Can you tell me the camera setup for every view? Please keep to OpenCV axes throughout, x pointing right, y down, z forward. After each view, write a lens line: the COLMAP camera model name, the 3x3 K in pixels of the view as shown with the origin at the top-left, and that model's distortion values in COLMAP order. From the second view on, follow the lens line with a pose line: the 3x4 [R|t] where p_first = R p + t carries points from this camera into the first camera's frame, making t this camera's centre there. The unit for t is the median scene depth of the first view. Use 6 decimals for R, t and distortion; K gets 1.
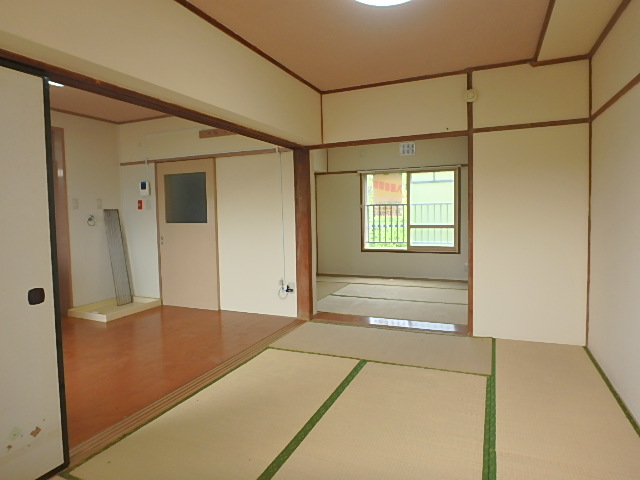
lens RADIAL K [[400.1, 0, 319.3], [0, 400.1, 232.6], [0, 0, 1]] dist [-0.019346, -0.000916]
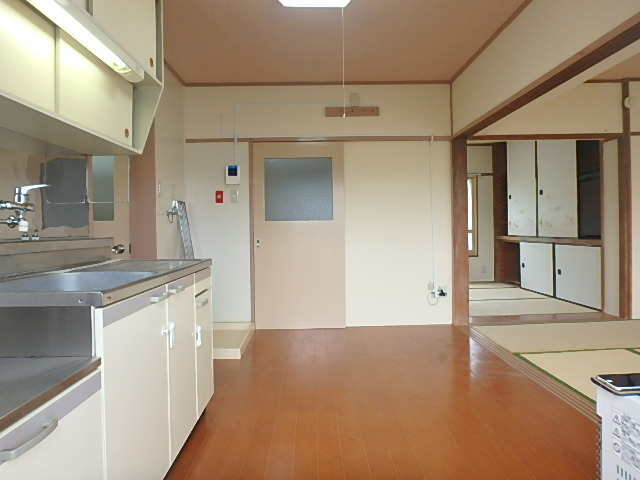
lens RADIAL K [[400.1, 0, 319.3], [0, 400.1, 232.6], [0, 0, 1]] dist [-0.019346, -0.000916]
pose [[0.907415, -0.002567, 0.420229, -0.650839], [0.024686, 0.998580, -0.047205, 0.039379], [-0.419511, 0.053209, 0.906189, 0.278088]]
